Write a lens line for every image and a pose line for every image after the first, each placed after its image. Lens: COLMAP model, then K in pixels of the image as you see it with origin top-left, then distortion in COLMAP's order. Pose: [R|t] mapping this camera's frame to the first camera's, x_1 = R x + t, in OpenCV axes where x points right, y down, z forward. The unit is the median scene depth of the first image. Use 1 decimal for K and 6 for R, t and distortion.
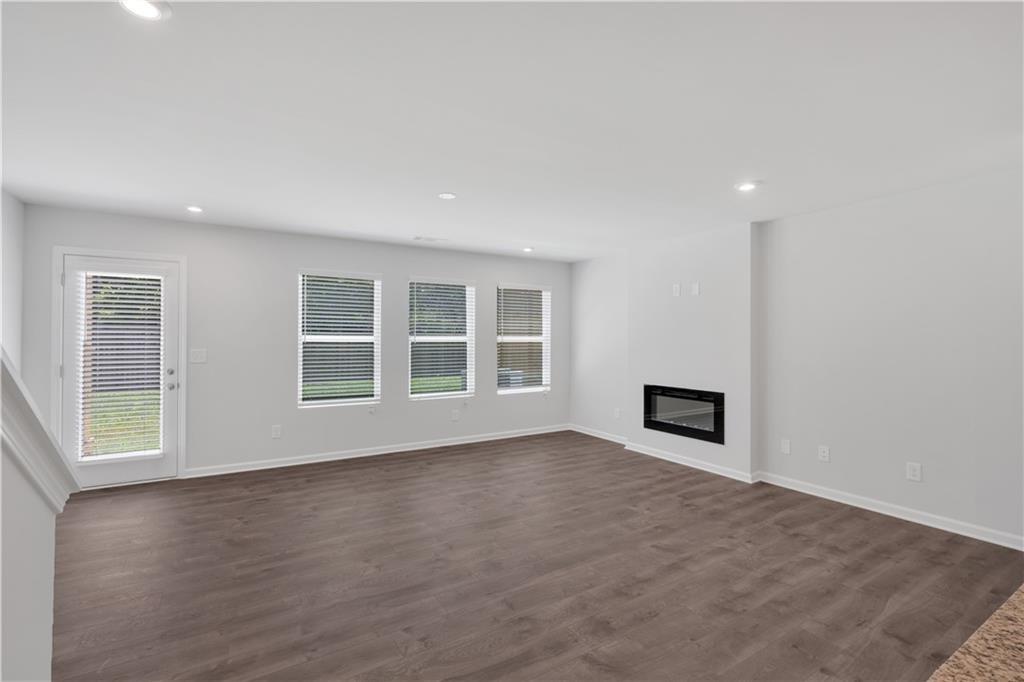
lens RADIAL K [[455.5, 0, 507.5], [0, 455.5, 337.1], [0, 0, 1]] dist [-0.002959, -0.000038]
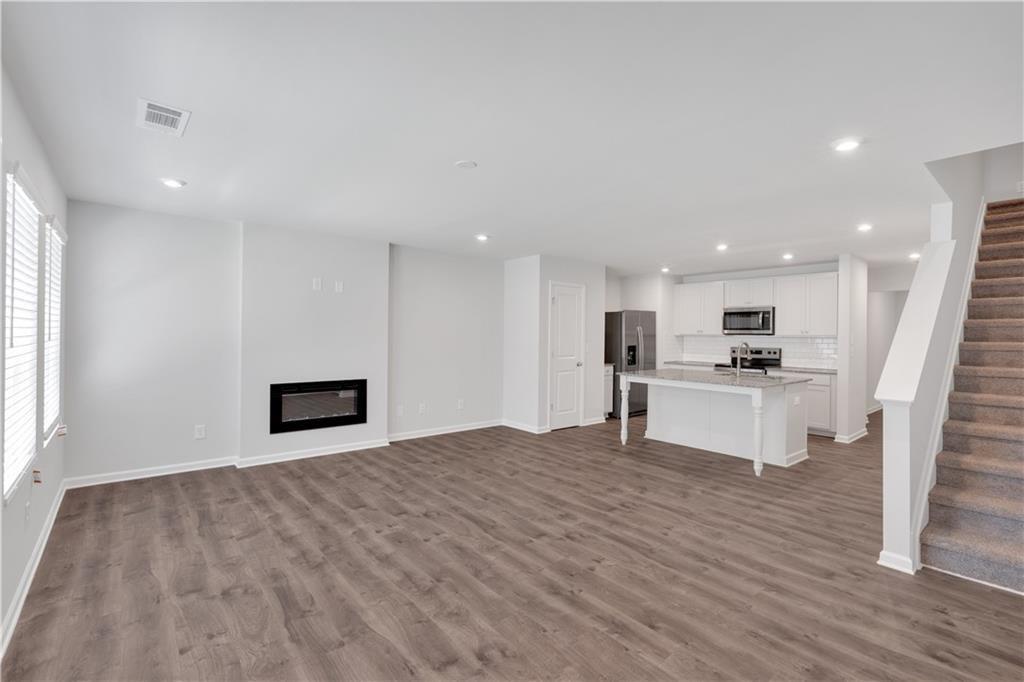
lens RADIAL K [[465.8, 0, 513.3], [0, 465.8, 335.0], [0, 0, 1]] dist [-0.002671, 0.000477]
pose [[-0.152466, -0.009072, 0.988267, -0.856616], [-0.016611, 0.999840, 0.006616, -0.004172], [-0.988169, -0.015407, -0.152592, 0.901898]]
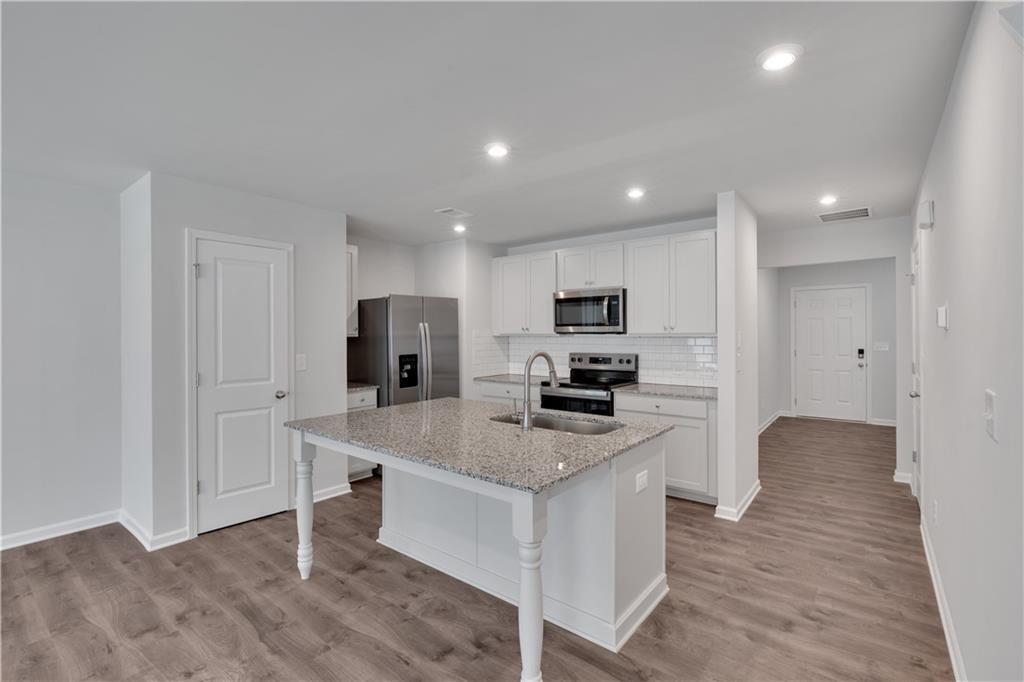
lens RADIAL K [[465.8, 0, 513.3], [0, 465.8, 335.0], [0, 0, 1]] dist [-0.002671, 0.000477]
pose [[-0.348571, -0.007549, 0.937252, -0.211906], [-0.003704, 0.999971, 0.006677, -0.012172], [-0.937275, -0.001144, -0.348589, 0.295801]]
